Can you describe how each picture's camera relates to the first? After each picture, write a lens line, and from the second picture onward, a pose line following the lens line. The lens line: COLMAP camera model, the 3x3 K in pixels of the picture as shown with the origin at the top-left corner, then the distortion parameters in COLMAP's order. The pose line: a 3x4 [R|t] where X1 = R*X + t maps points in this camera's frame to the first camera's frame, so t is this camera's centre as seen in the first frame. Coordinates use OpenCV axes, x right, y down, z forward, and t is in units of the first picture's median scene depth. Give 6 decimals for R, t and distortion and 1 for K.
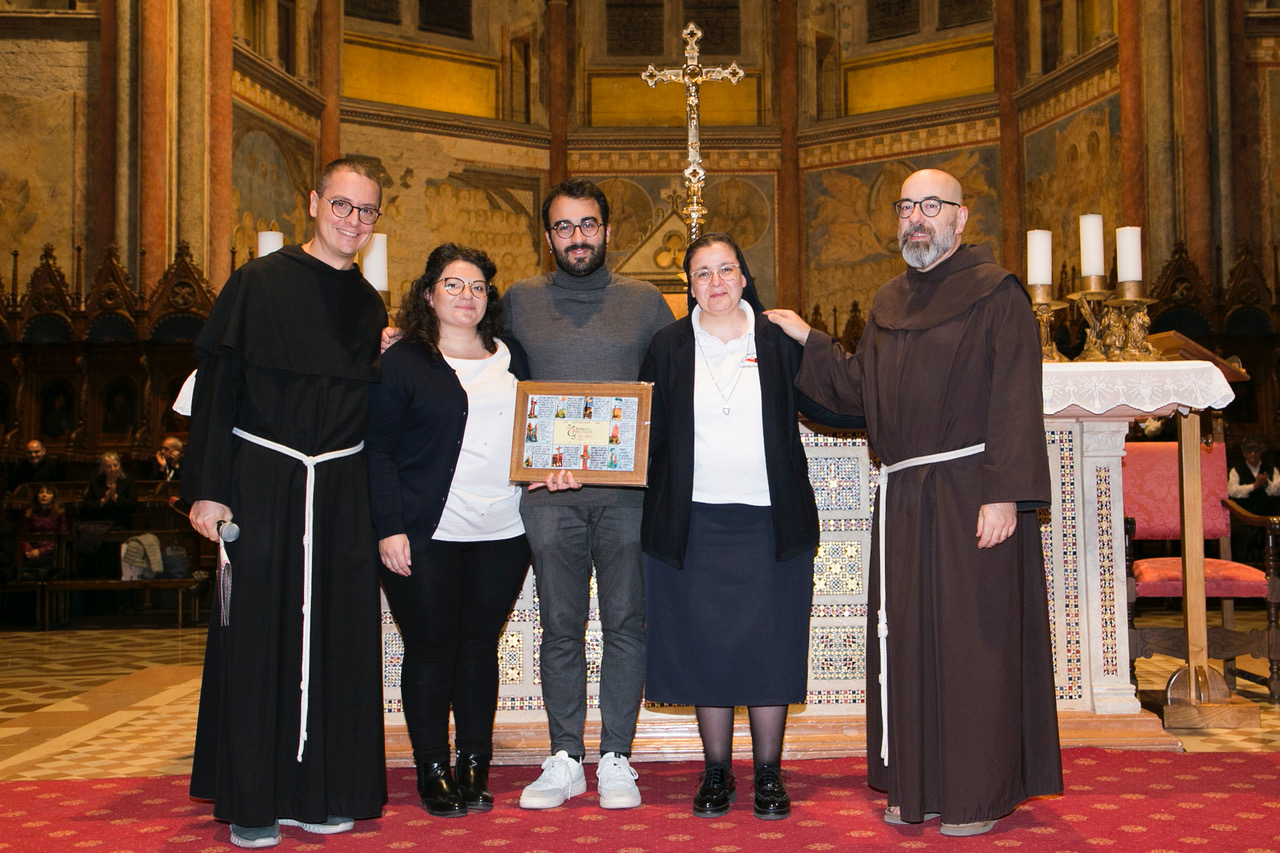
lens RADIAL K [[1552.1, 0, 723.2], [0, 1552.1, 368.1], [0, 0, 1]] dist [0.068618, 0.000000]
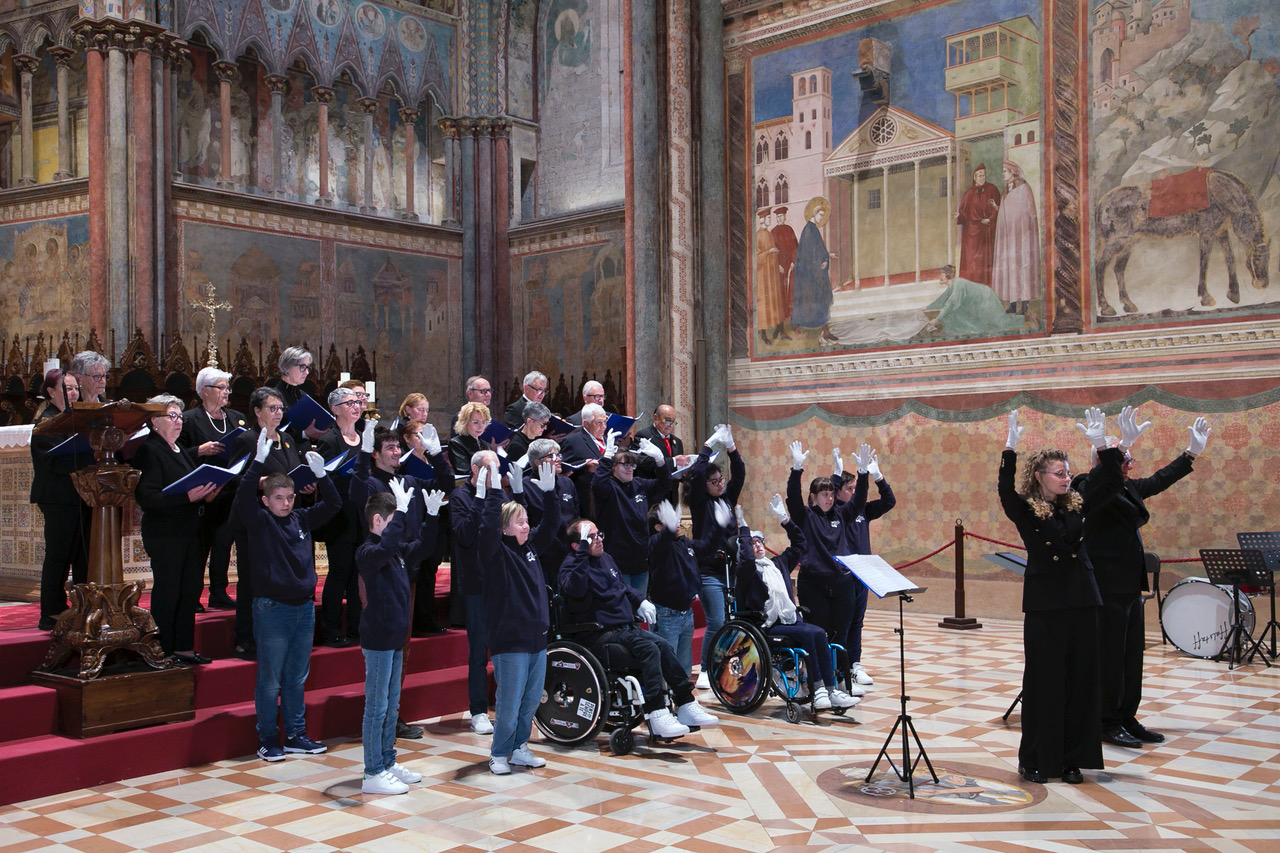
lens RADIAL K [[1289.1, 0, 633.6], [0, 1289.1, 438.4], [0, 0, 1]] dist [0.062994, 0.000000]
pose [[0.684104, 0.023122, 0.729018, -0.237721], [-0.047347, 0.998797, 0.012752, -0.008210], [-0.727846, -0.043240, 0.684376, -0.190957]]
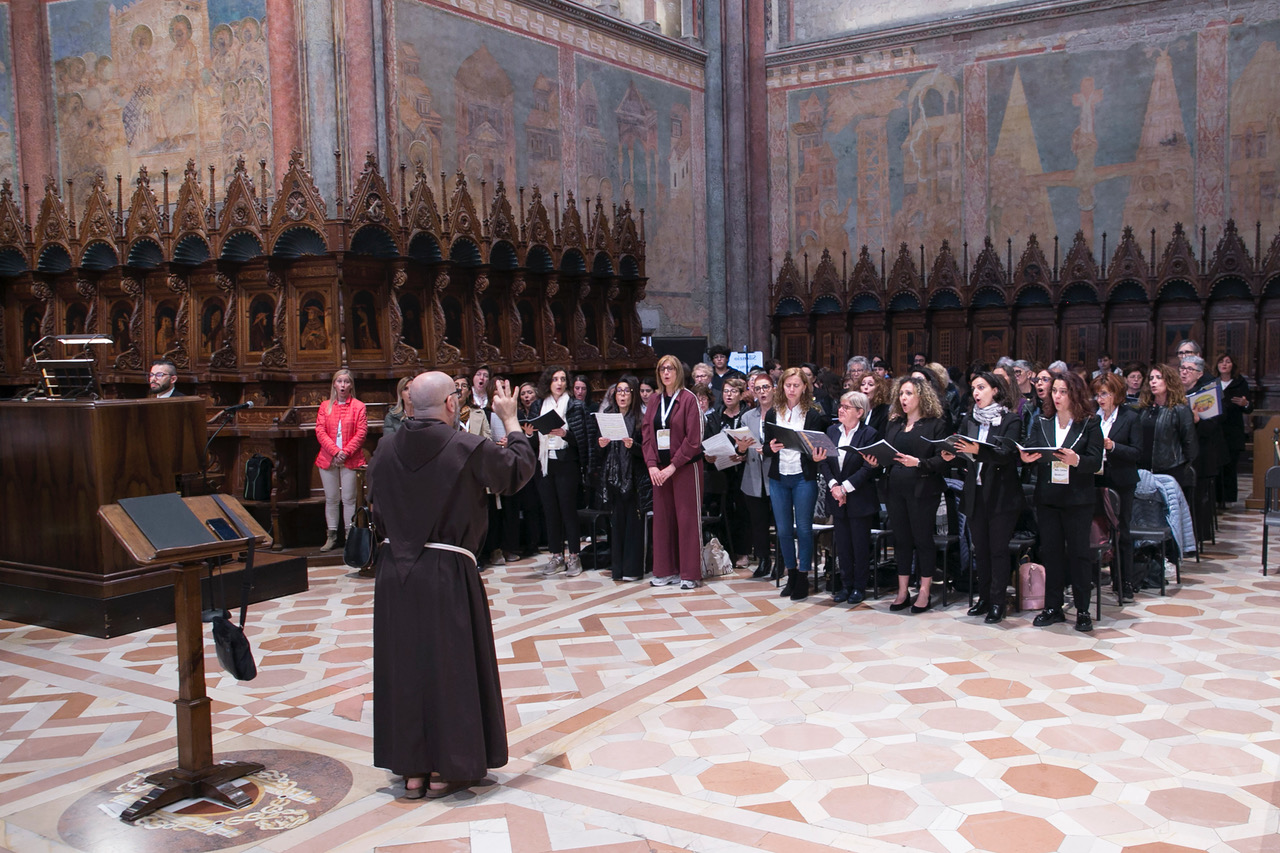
lens RADIAL K [[1107.2, 0, 709.9], [0, 1107.2, 440.3], [0, 0, 1]] dist [-0.040918, 0.042475]
pose [[0.547942, -0.063602, 0.834095, -0.118290], [-0.043903, 0.993545, 0.104601, 0.008606], [-0.835363, -0.093935, 0.541613, 0.346312]]
